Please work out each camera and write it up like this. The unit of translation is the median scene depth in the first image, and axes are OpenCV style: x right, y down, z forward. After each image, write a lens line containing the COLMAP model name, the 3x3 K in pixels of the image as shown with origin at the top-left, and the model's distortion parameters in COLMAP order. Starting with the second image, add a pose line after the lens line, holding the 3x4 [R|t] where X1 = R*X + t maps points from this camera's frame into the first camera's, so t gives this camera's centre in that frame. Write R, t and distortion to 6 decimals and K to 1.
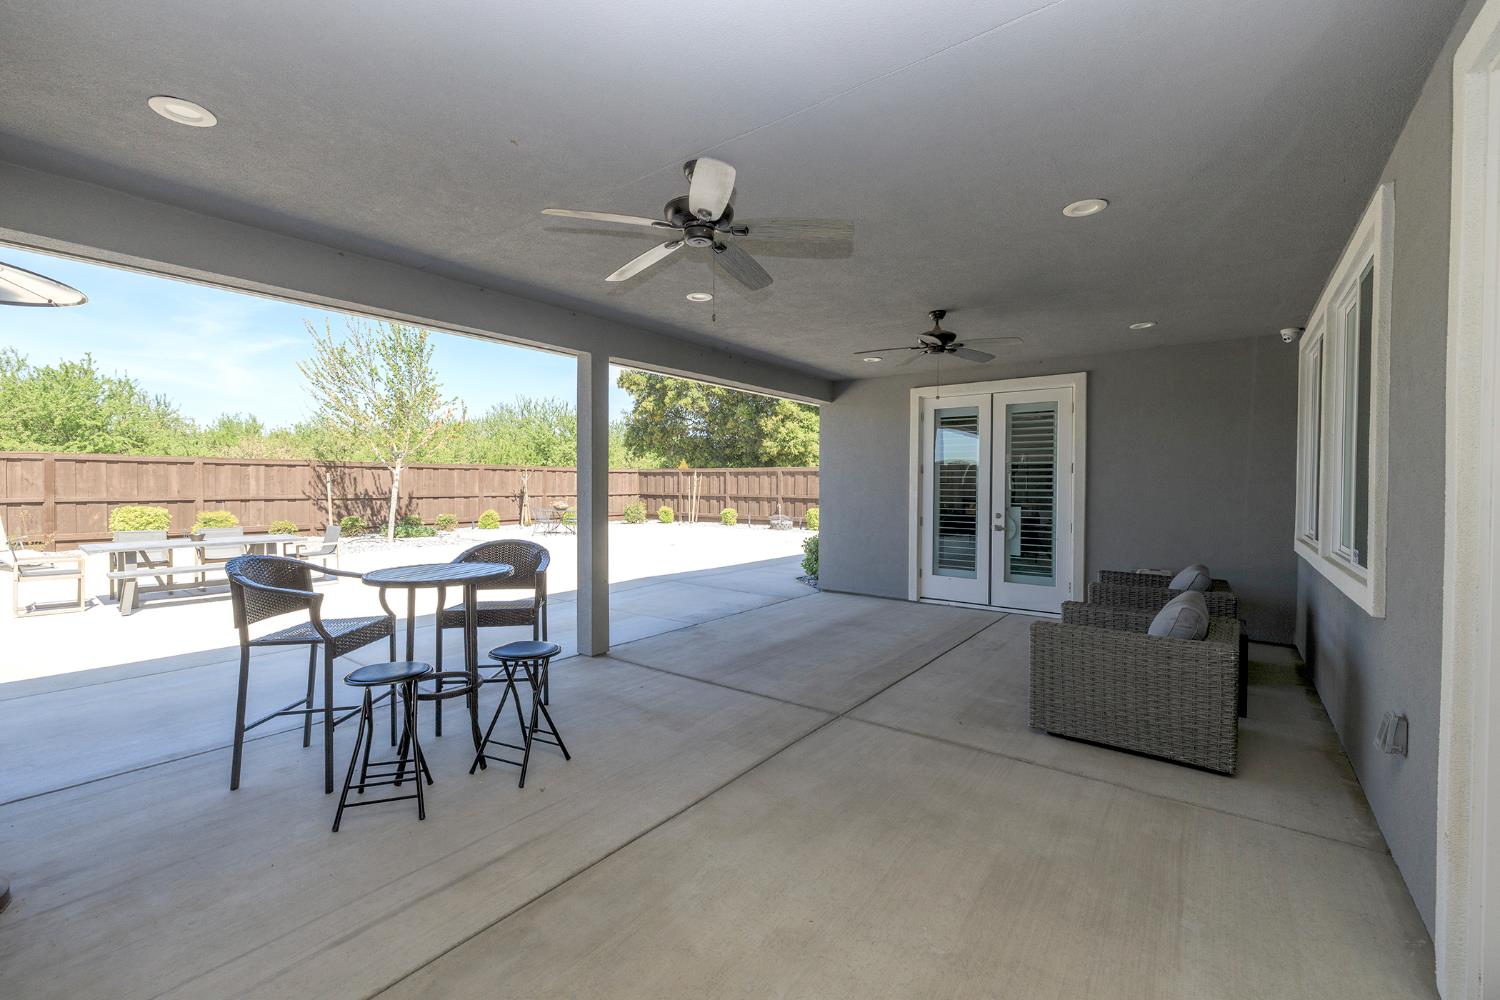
lens RADIAL K [[630.0, 0, 739.0], [0, 630.0, 494.9], [0, 0, 1]] dist [0.002948, 0.000214]
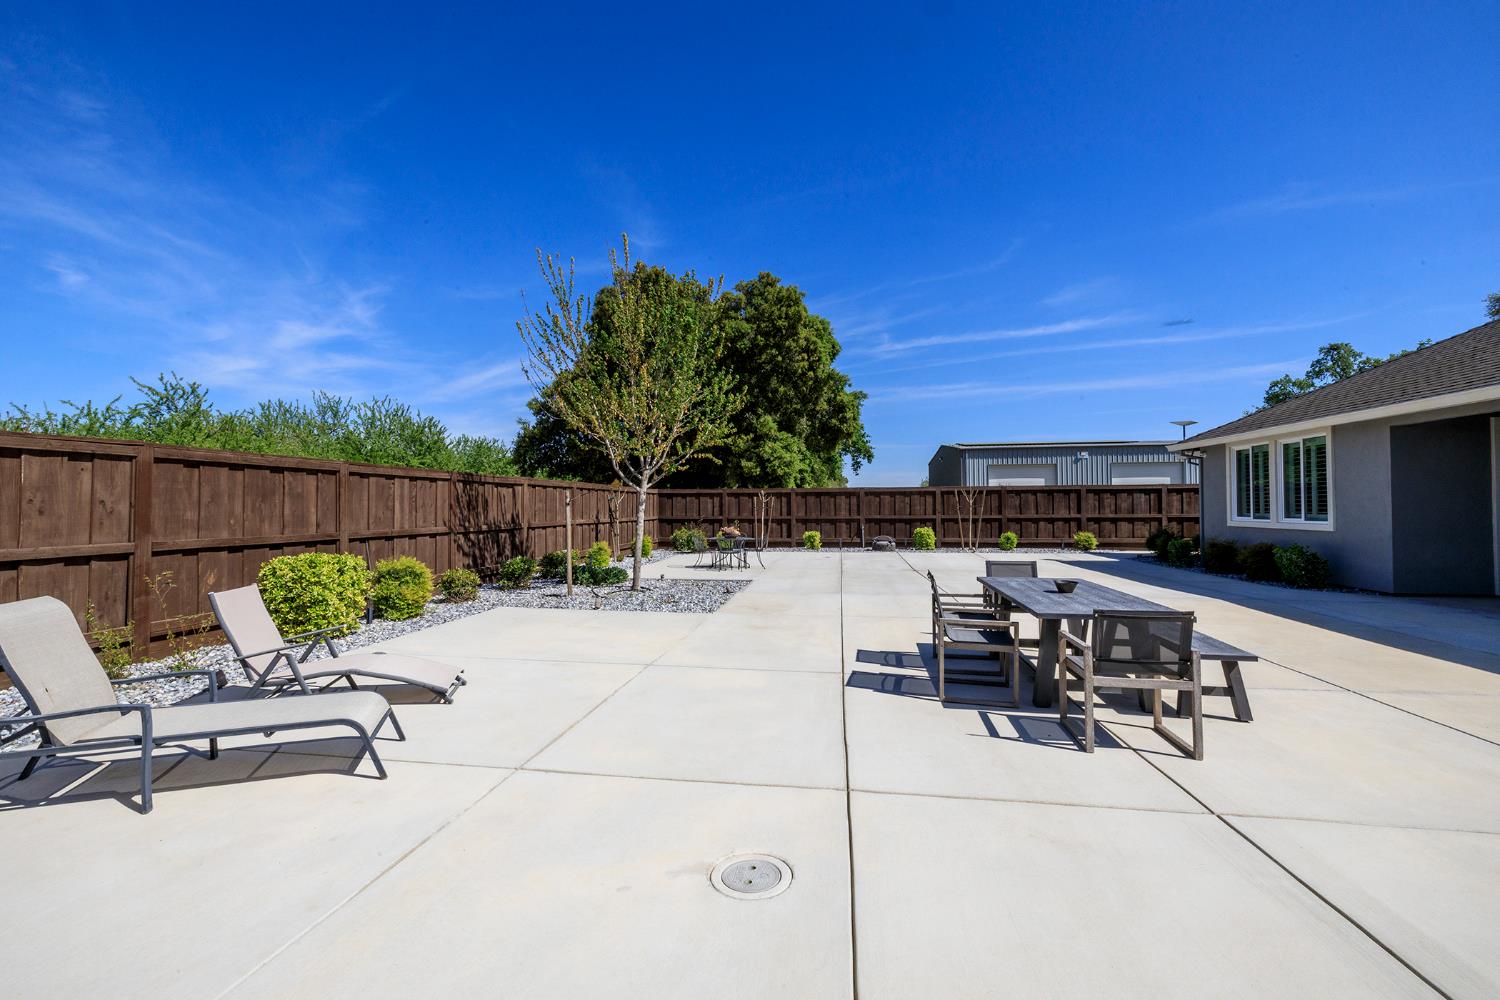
lens RADIAL K [[630.0, 0, 750.0], [0, 630.0, 500.7], [0, 0, 1]] dist [0.002948, 0.000214]
pose [[0.880823, -0.004735, 0.473422, -0.537457], [0.018045, 0.999559, -0.023577, -0.003991], [-0.473102, 0.029310, 0.880520, 0.230429]]
